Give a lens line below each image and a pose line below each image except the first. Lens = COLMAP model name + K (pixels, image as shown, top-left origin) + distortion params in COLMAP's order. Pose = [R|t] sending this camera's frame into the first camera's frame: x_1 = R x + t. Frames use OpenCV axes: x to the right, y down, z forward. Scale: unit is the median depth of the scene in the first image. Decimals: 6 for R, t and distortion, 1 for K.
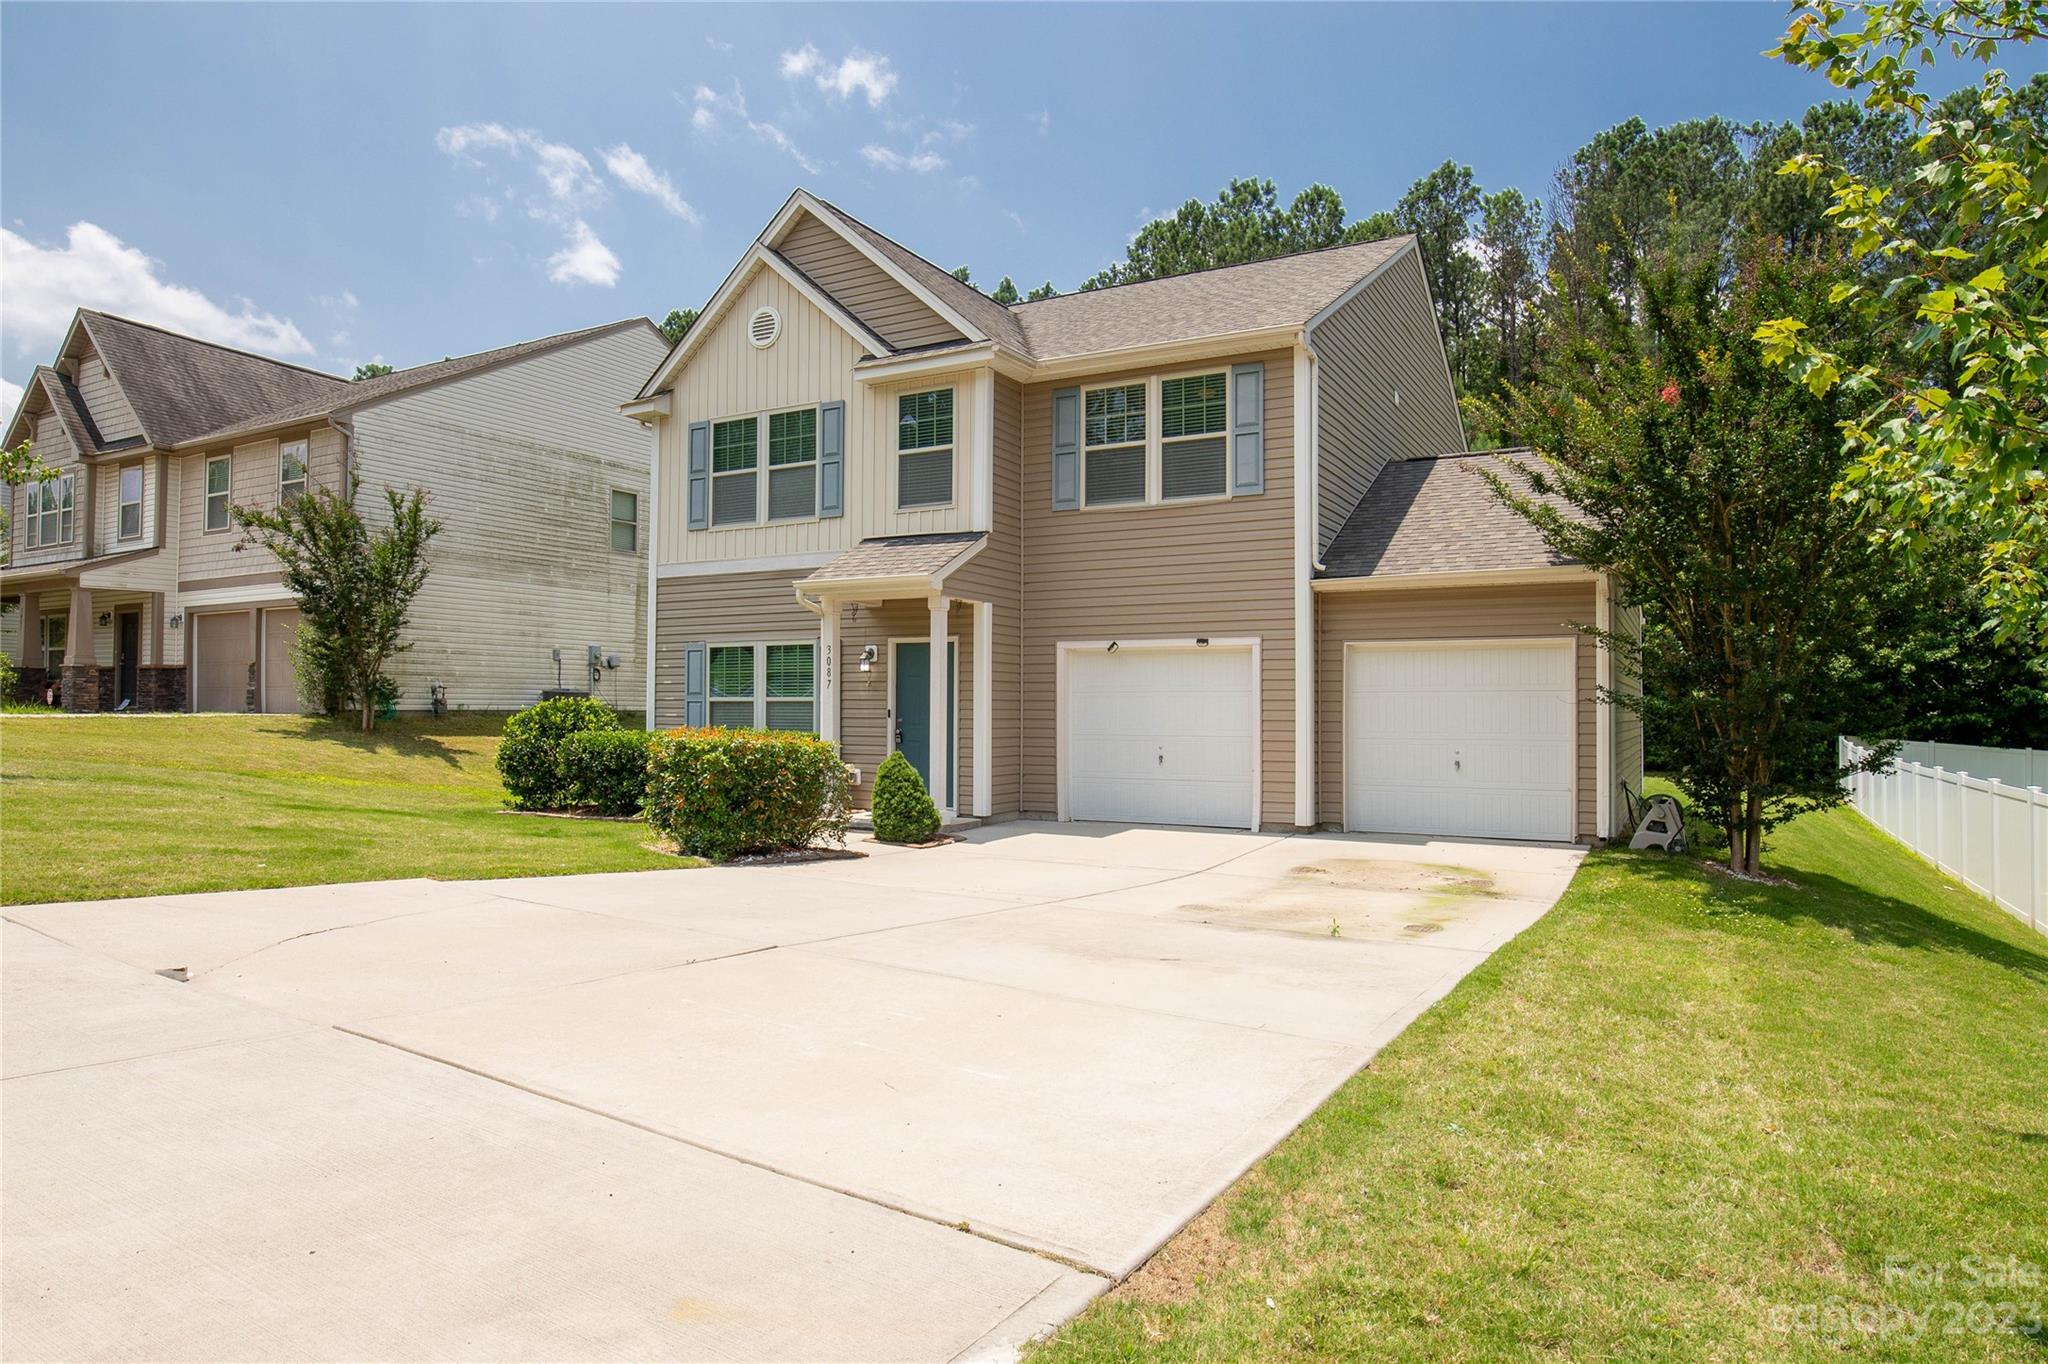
lens RADIAL K [[1195.1, 0, 976.4], [0, 1195.1, 669.1], [0, 0, 1]] dist [-0.028107, -0.004779]
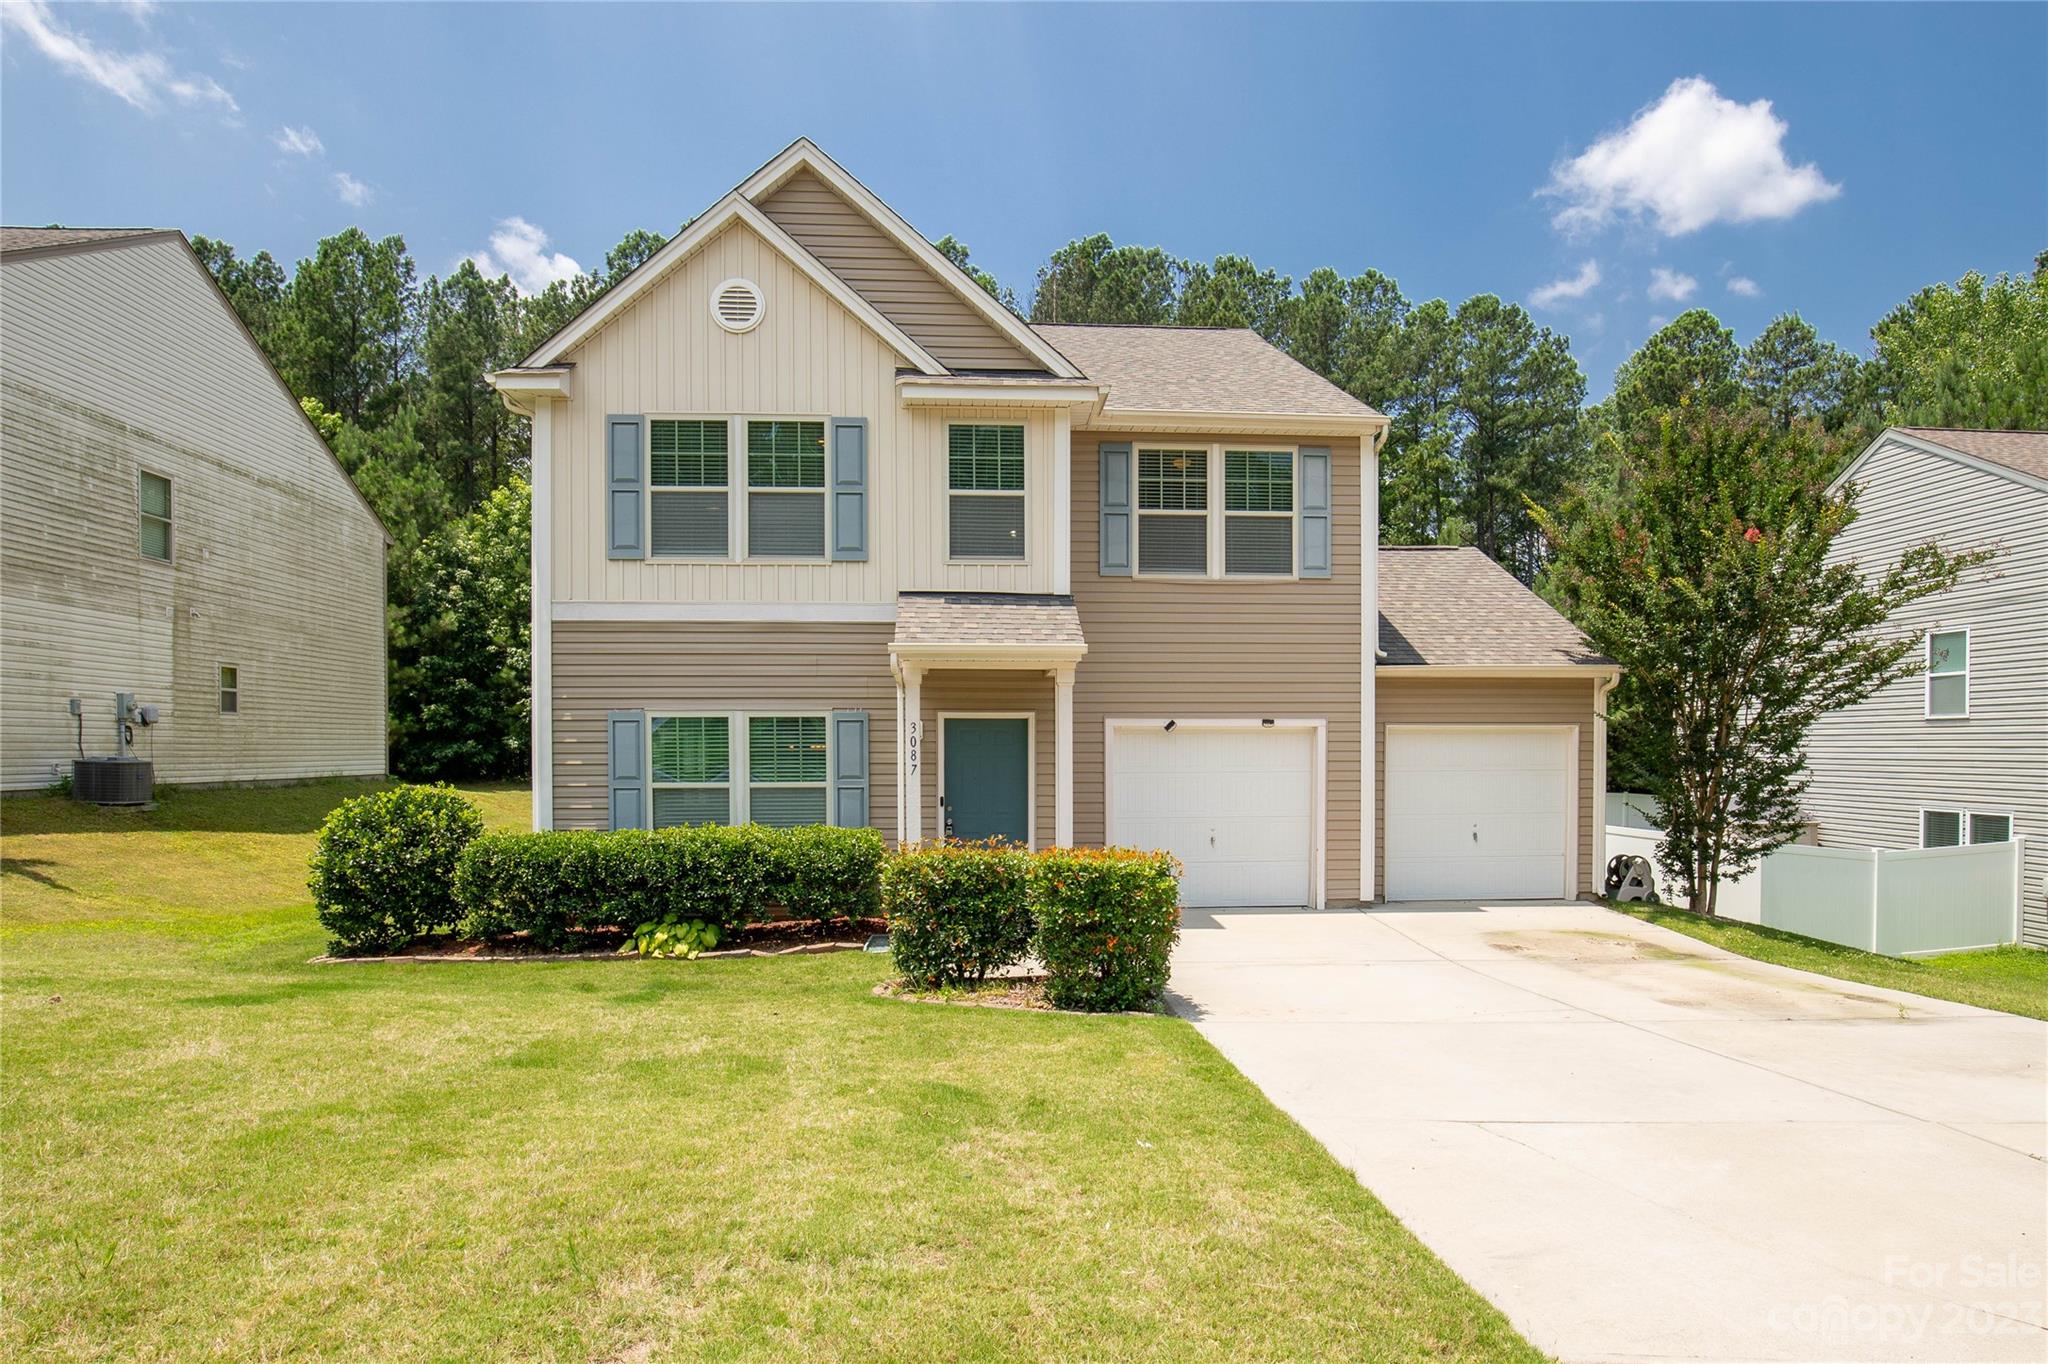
lens RADIAL K [[1195.1, 0, 1012.9], [0, 1195.1, 754.7], [0, 0, 1]] dist [-0.028107, -0.004779]
pose [[0.835727, -0.008678, 0.549077, -0.495276], [-0.012004, 0.999347, 0.034066, -0.025405], [-0.549014, -0.035061, 0.835077, 0.266735]]
